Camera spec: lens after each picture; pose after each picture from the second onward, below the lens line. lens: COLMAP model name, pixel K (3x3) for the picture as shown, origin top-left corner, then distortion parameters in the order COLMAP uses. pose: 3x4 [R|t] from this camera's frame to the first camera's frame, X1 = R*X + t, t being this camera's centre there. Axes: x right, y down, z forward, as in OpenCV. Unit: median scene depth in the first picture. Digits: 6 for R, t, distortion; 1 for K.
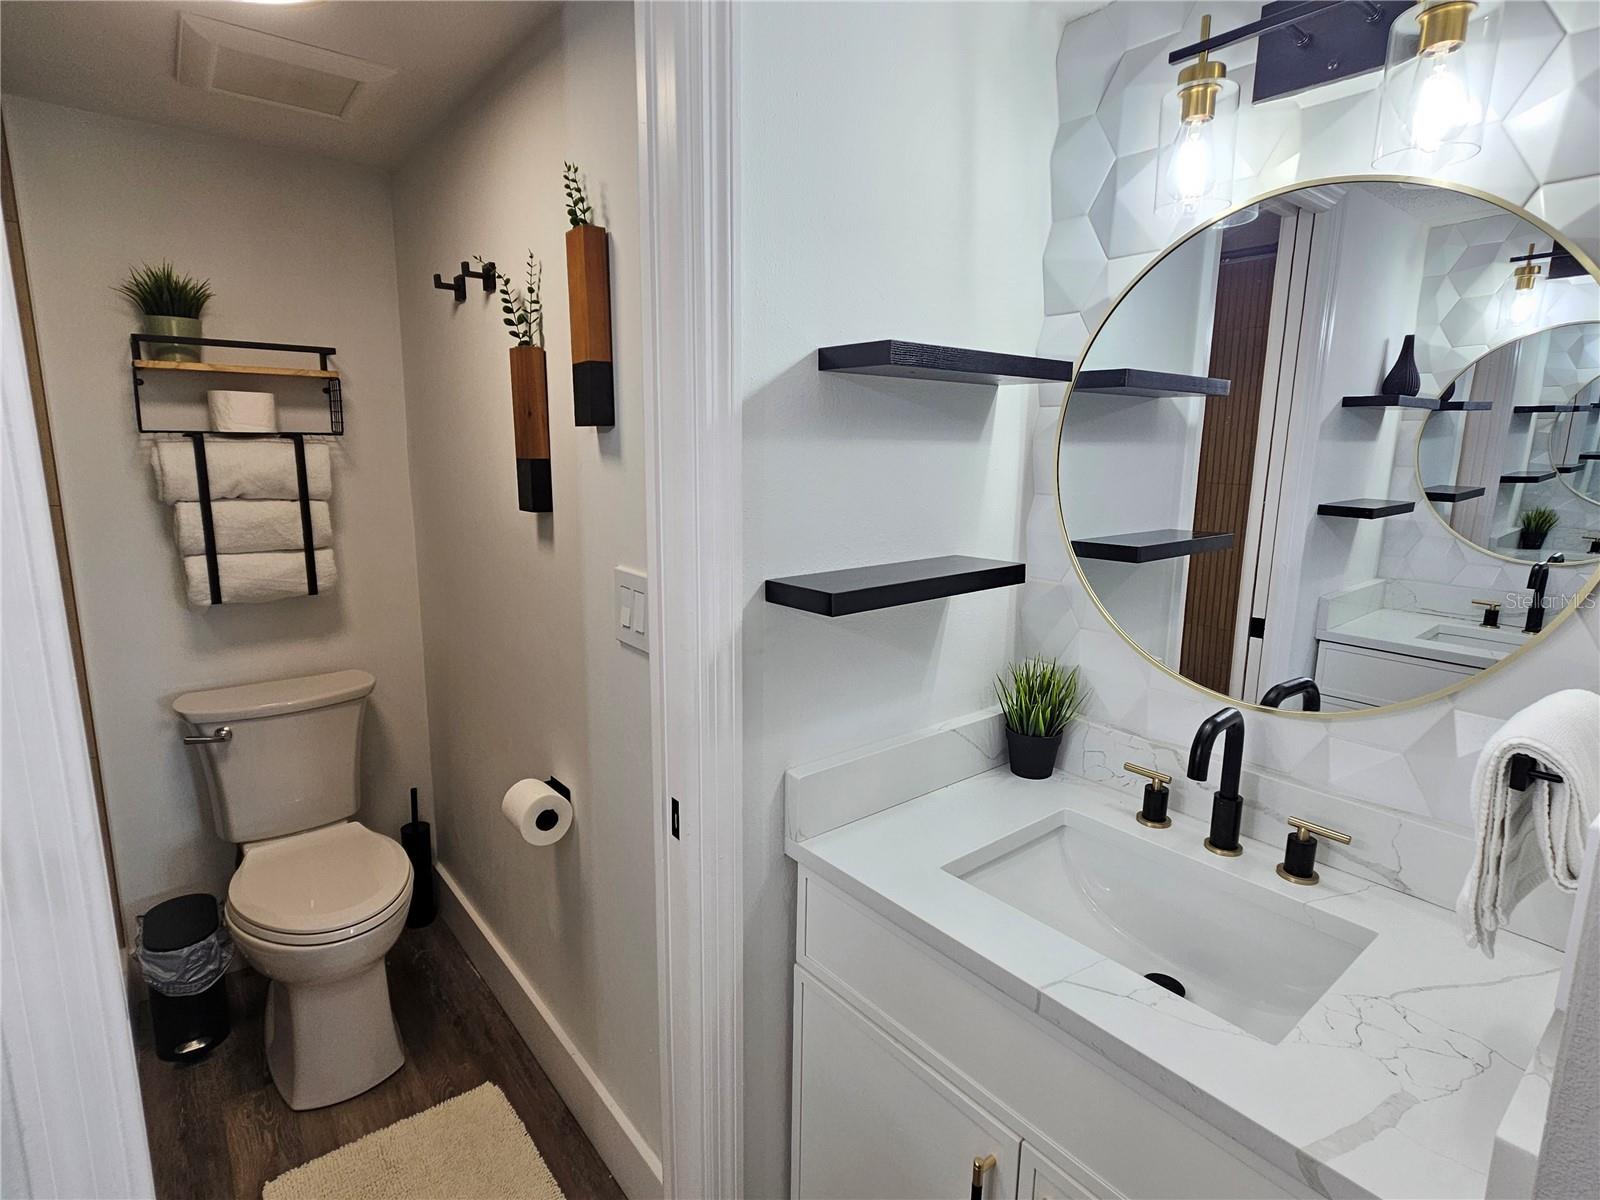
lens RADIAL K [[819.3, 0, 800.6], [0, 819.3, 592.3], [0, 0, 1]] dist [-0.003278, 0.007153]
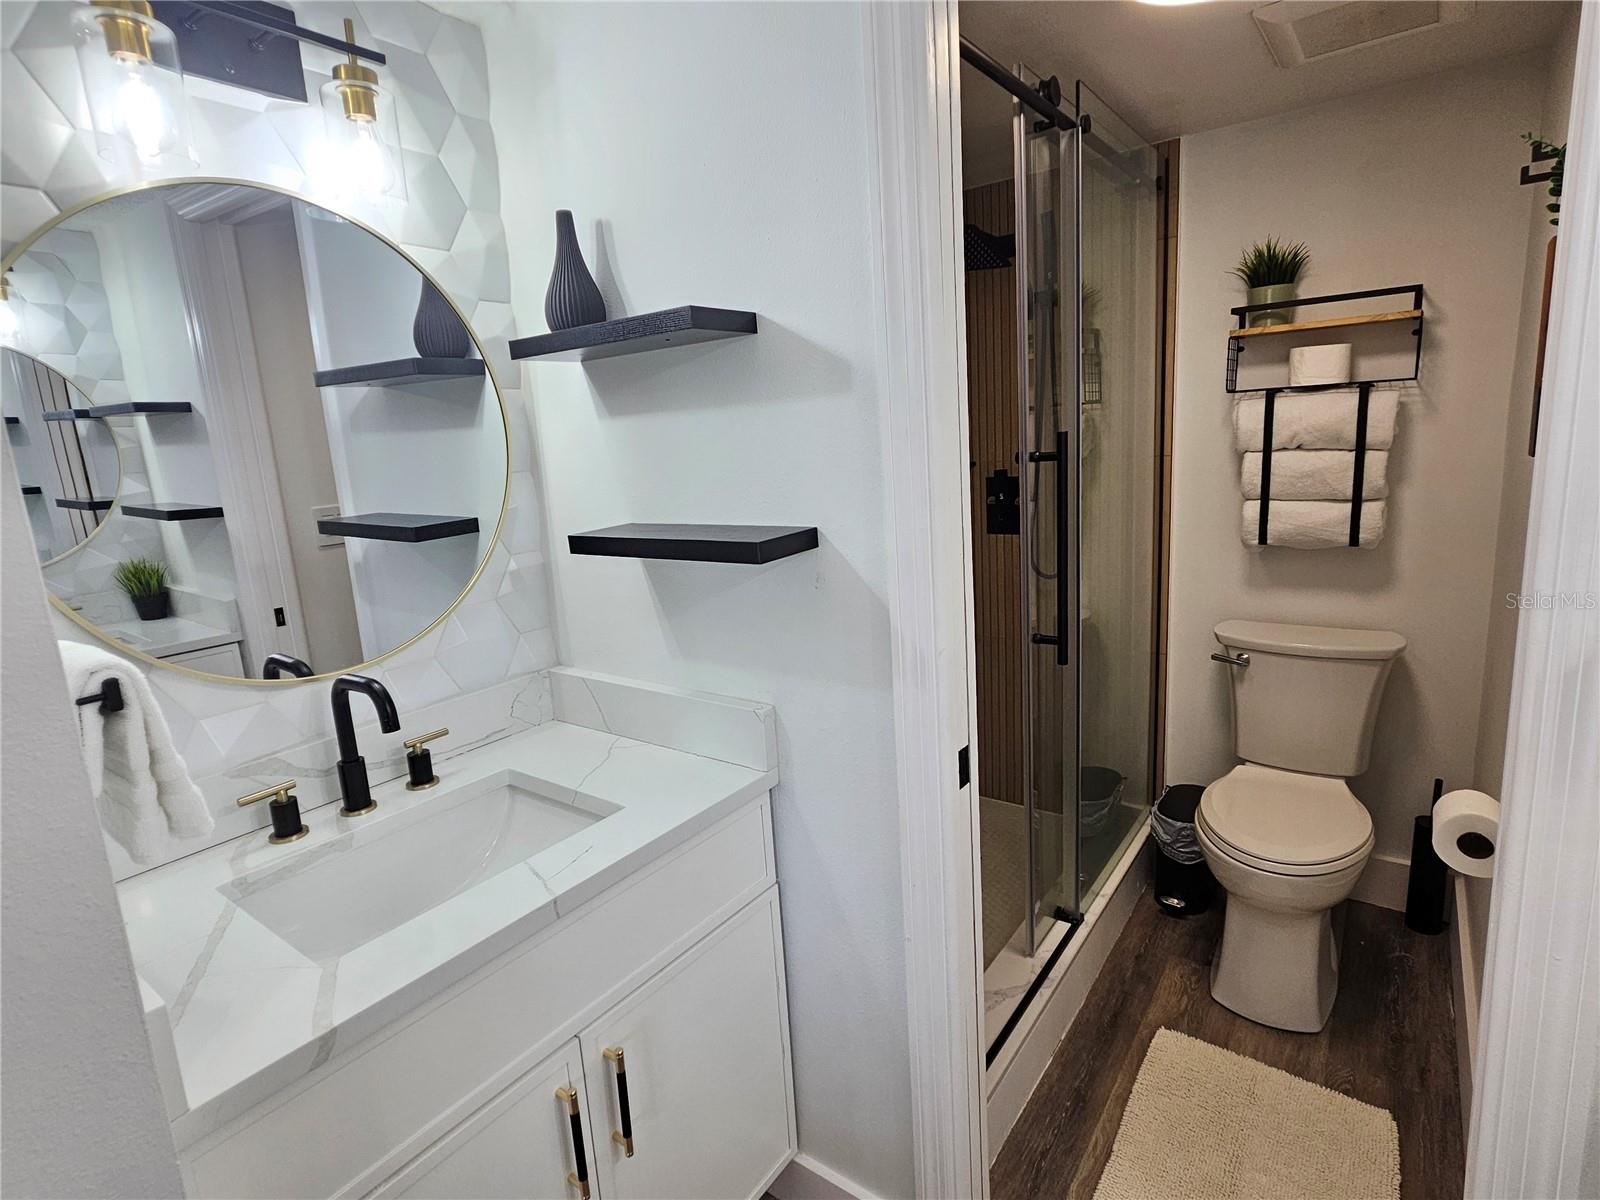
lens RADIAL K [[819.3, 0, 800.6], [0, 819.3, 592.3], [0, 0, 1]] dist [-0.003278, 0.007153]
pose [[0.253499, 0.157290, -0.954462, 0.201961], [-0.110799, 0.984919, 0.132882, -0.000282], [0.960969, 0.072068, 0.267103, 0.108520]]
